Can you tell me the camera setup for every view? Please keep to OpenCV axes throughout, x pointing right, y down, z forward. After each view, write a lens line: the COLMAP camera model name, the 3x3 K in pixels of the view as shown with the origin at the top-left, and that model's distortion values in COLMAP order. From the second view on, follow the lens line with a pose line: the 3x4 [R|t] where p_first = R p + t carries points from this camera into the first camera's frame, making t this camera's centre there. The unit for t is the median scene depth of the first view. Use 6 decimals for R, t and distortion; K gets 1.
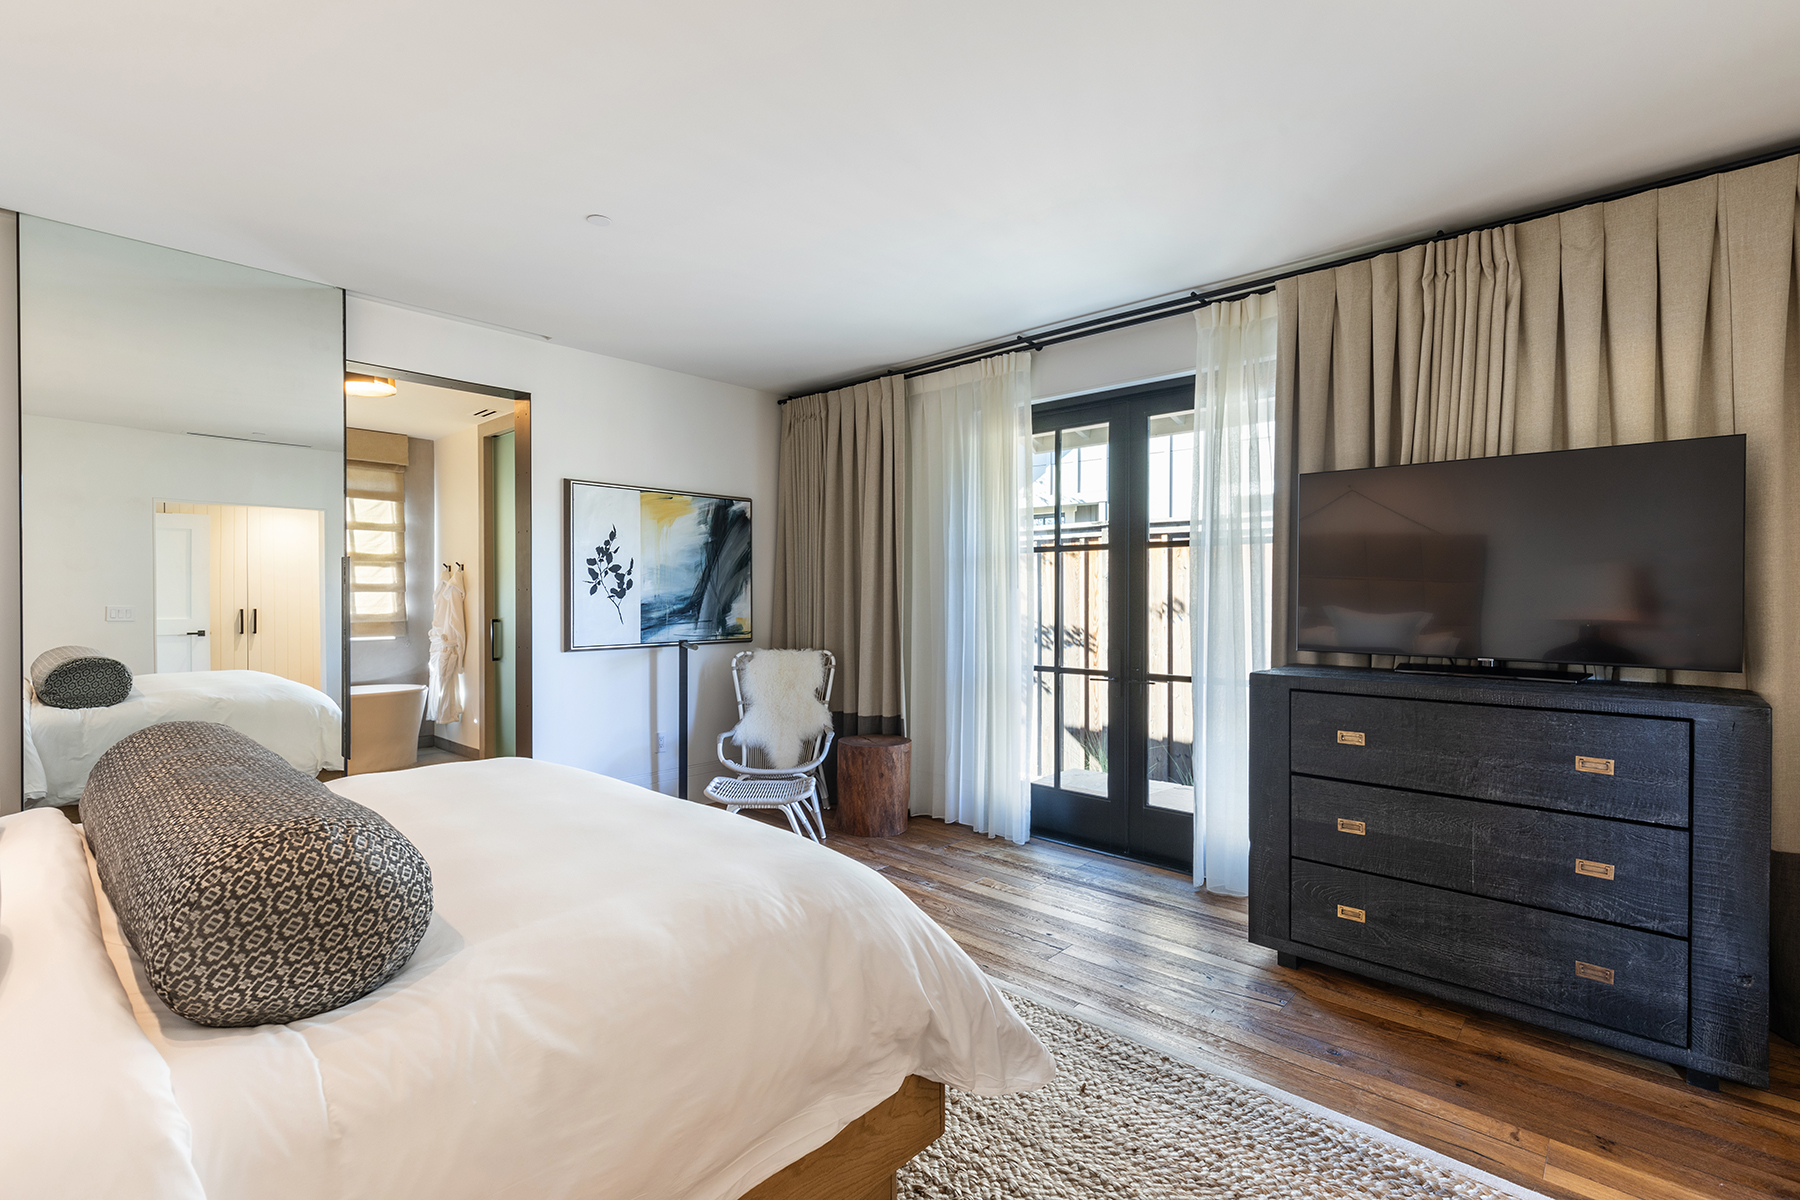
lens RADIAL K [[816.5, 0, 898.7], [0, 816.5, 597.5], [0, 0, 1]] dist [0.002062, 0.000149]
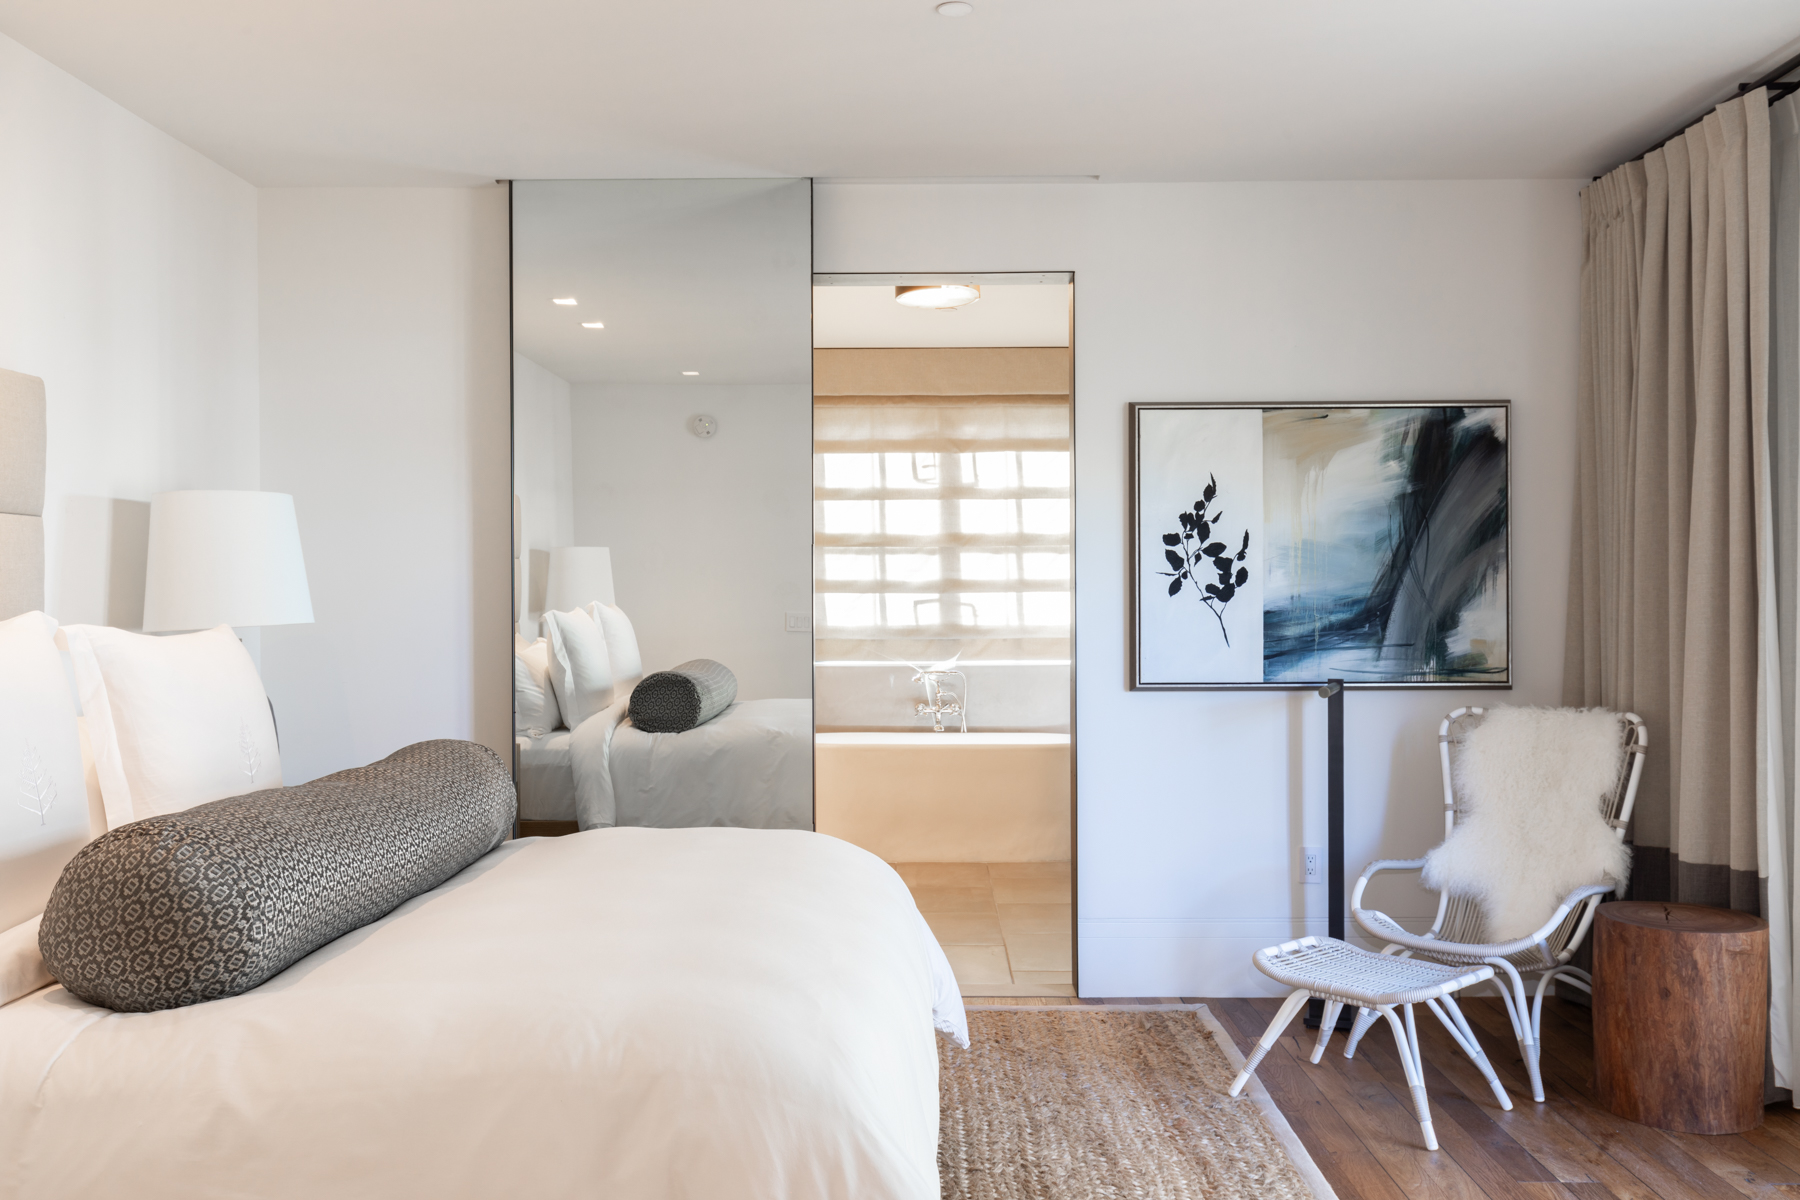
lens RADIAL K [[1576.6, 0, 900.8], [0, 1576.6, 601.7], [0, 0, 1]] dist [0.004855, -0.001492]
pose [[0.663074, 0.000149, -0.748554, 0.321580], [0.001236, 0.999998, 0.001294, -0.000585], [0.748553, -0.001783, 0.663073, 0.094427]]
